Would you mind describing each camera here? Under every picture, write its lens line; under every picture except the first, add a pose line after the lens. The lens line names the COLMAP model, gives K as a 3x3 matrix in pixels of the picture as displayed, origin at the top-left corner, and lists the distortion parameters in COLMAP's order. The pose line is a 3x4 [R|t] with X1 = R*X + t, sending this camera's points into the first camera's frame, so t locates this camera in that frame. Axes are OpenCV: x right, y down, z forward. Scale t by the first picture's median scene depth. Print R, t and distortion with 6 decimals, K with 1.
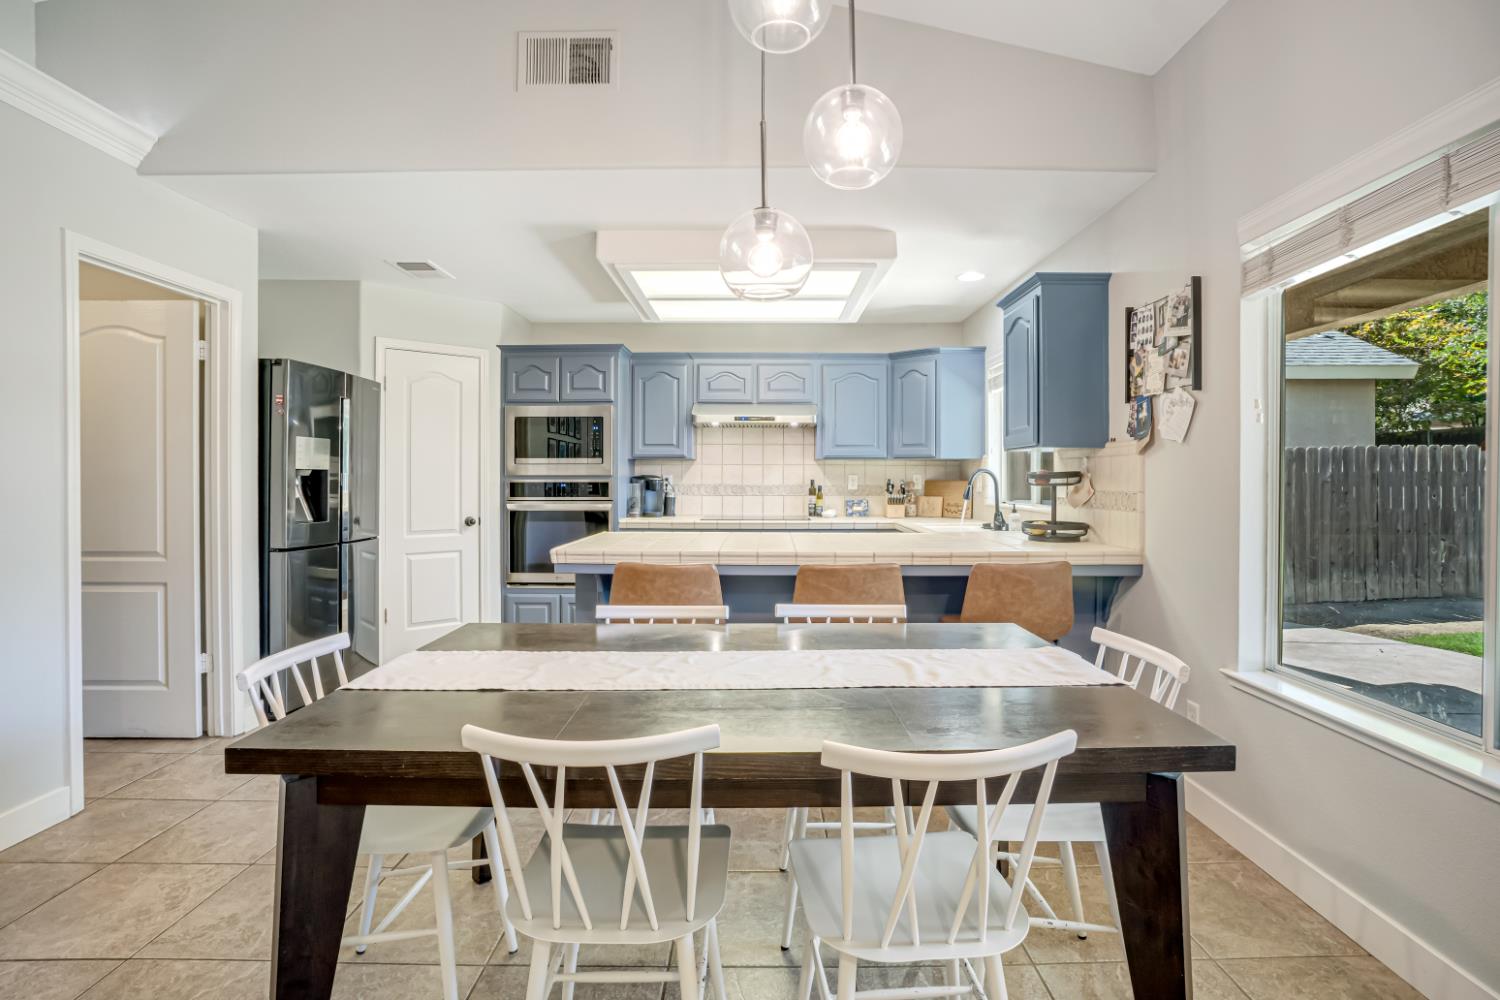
lens RADIAL K [[700.2, 0, 772.7], [0, 700.2, 481.2], [0, 0, 1]] dist [-0.033447, 0.000071]
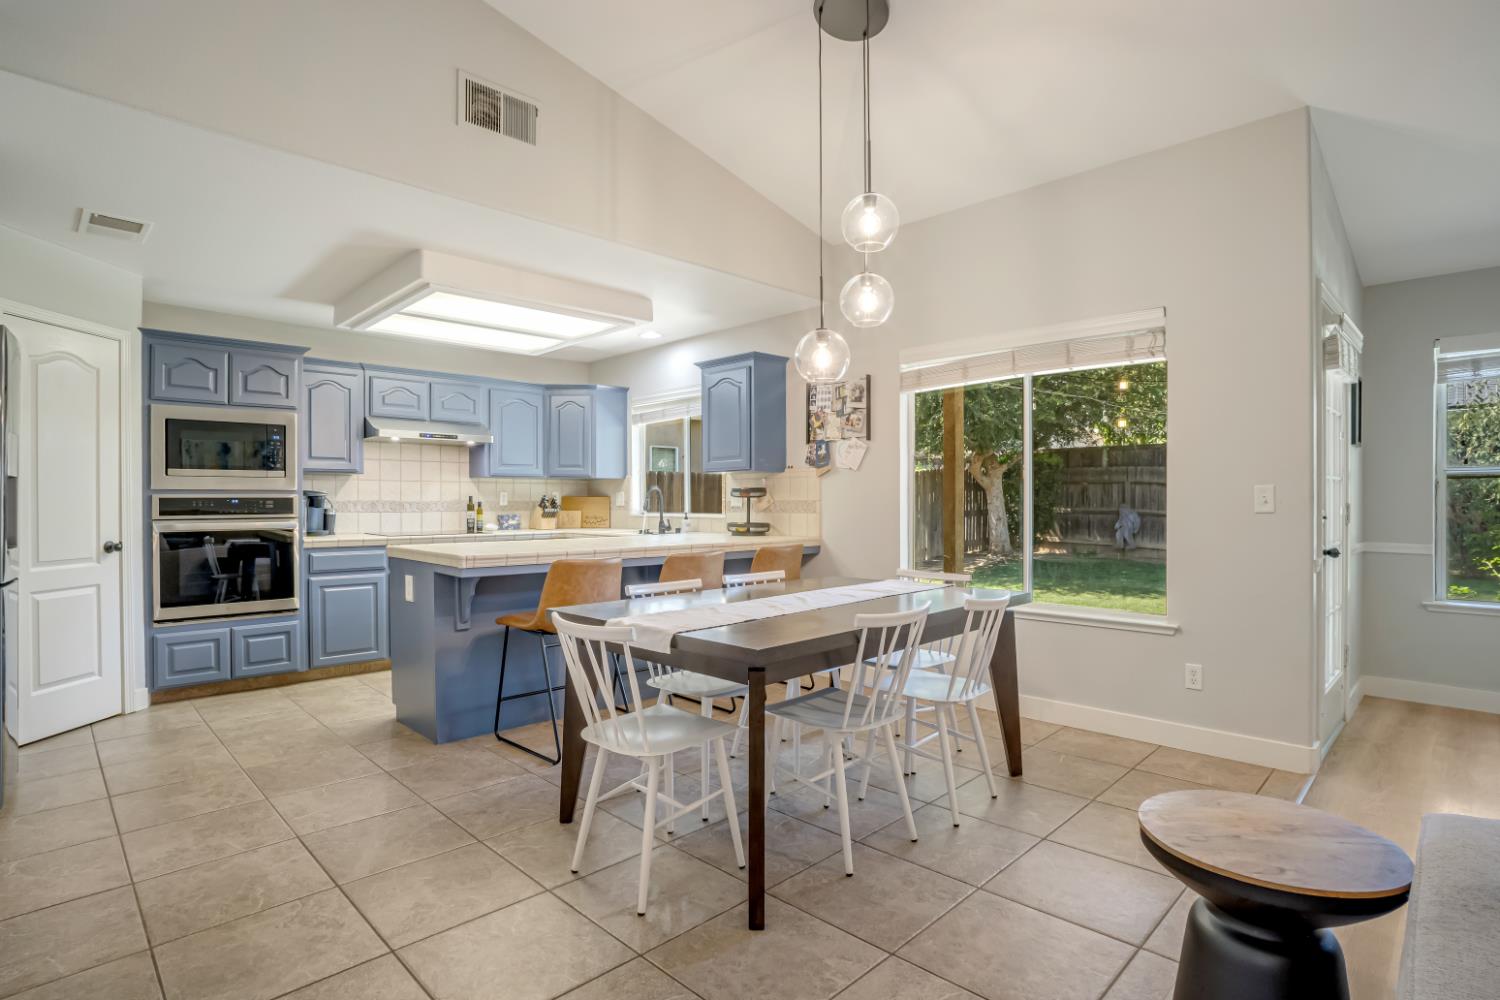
lens RADIAL K [[725.0, 0, 681.0], [0, 725.0, 503.7], [0, 0, 1]] dist [-0.047463, 0.030871]
pose [[0.760865, -0.005401, 0.648888, -0.459993], [0.005893, 0.999982, 0.001414, 0.011025], [-0.648884, 0.002748, 0.760883, -0.037569]]
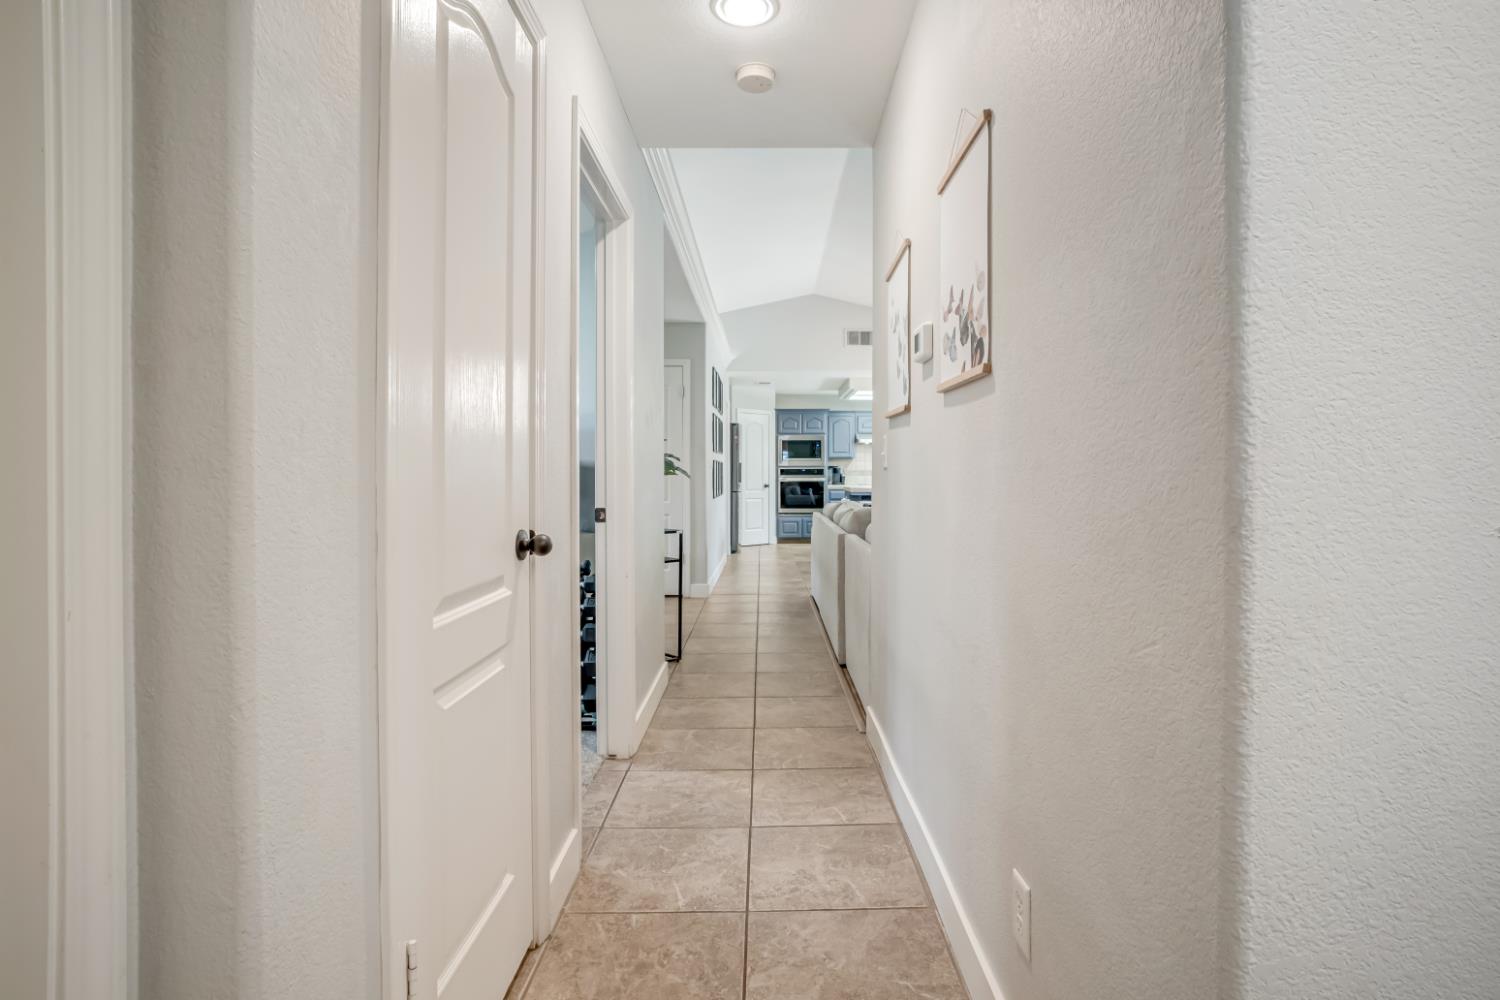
lens RADIAL K [[700.2, 0, 772.7], [0, 700.2, 481.2], [0, 0, 1]] dist [-0.033447, 0.000071]
pose [[0.999824, -0.000076, -0.018776, -0.362723], [0.000123, 0.999997, 0.002501, 0.037030], [0.018776, -0.002503, 0.999821, -1.322002]]
